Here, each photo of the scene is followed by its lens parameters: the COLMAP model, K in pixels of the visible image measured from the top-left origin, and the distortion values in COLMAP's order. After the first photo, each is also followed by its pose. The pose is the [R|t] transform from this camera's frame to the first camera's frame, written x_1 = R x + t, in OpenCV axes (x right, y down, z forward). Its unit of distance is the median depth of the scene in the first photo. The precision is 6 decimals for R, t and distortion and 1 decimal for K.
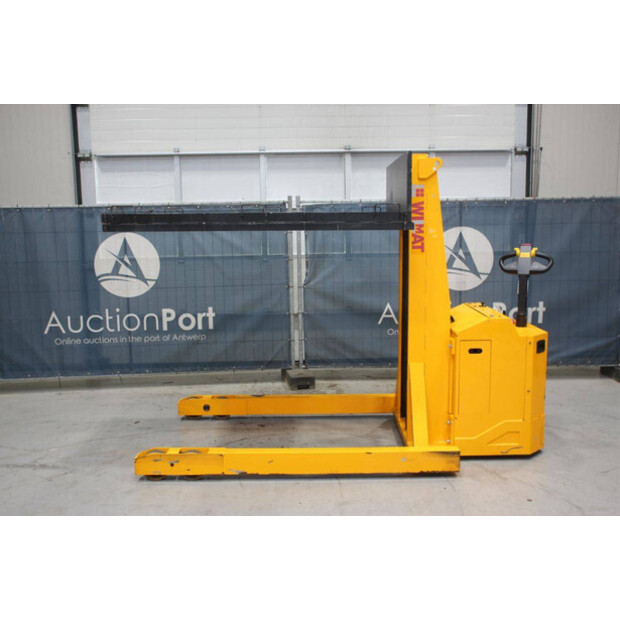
lens RADIAL K [[650.9, 0, 301.5], [0, 650.9, 306.6], [0, 0, 1]] dist [-0.045505, 0.000000]
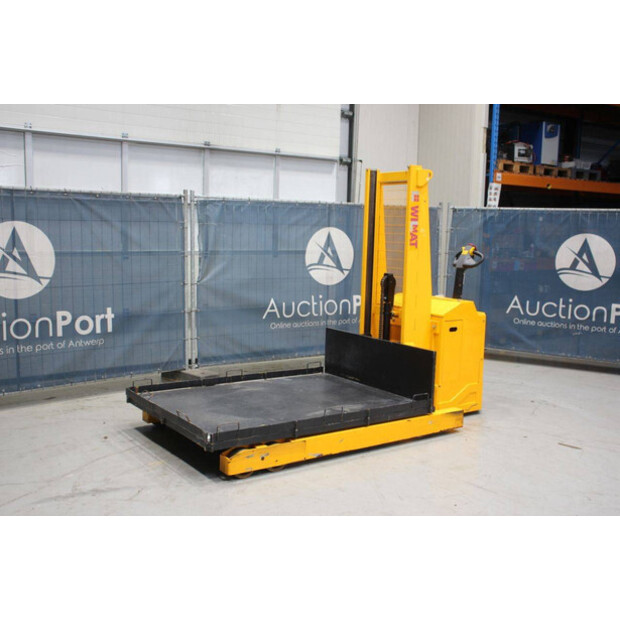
lens RADIAL K [[702.6, 0, 301.4], [0, 702.6, 309.1], [0, 0, 1]] dist [-0.015431, 0.000000]
pose [[0.811889, -0.034291, 0.582804, -0.493073], [0.038434, 0.999247, 0.005251, 0.007931], [-0.582545, 0.018137, 0.812596, 0.056896]]
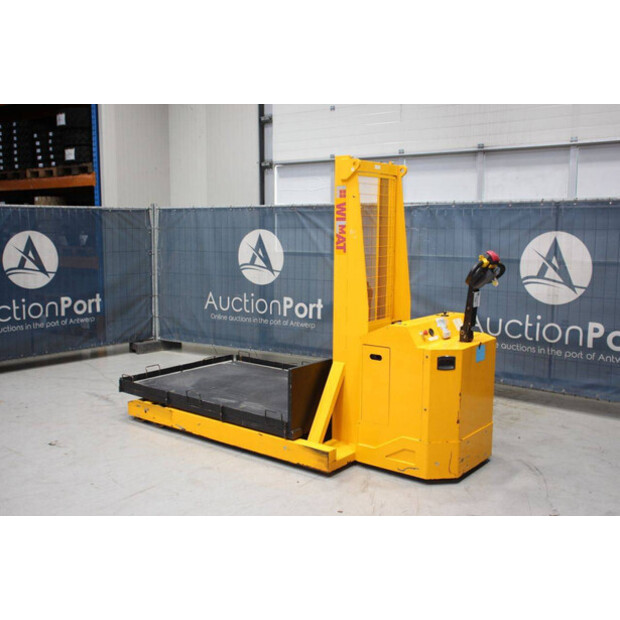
lens RADIAL K [[650.9, 0, 308.4], [0, 650.9, 309.1], [0, 0, 1]] dist [-0.045505, 0.000000]
pose [[0.797631, 0.093912, -0.595790, 0.504662], [-0.093029, 0.995139, 0.032315, -0.016338], [0.595928, 0.029650, 0.802490, 0.108004]]
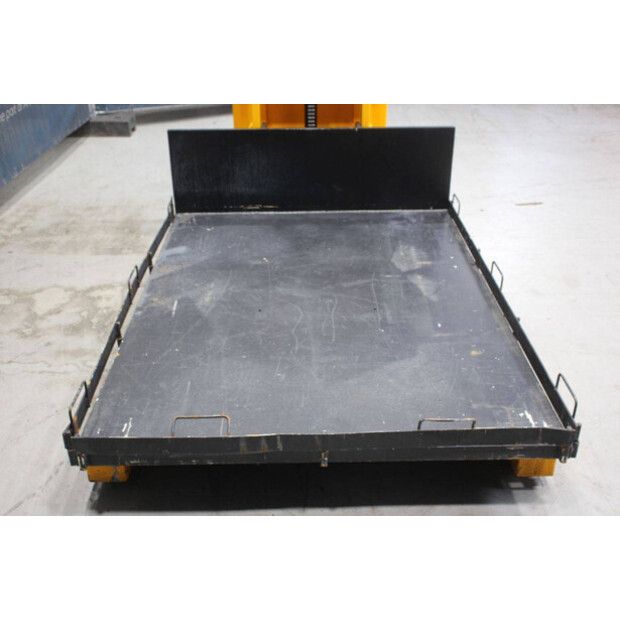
lens RADIAL K [[722.8, 0, 310.9], [0, 722.8, 308.0], [0, 0, 1]] dist [-0.020987, 0.000000]
pose [[-0.041855, -0.454811, 0.889604, -0.425958], [0.133989, 0.879786, 0.456095, -0.072297], [-0.990099, 0.138287, 0.024116, 0.737527]]
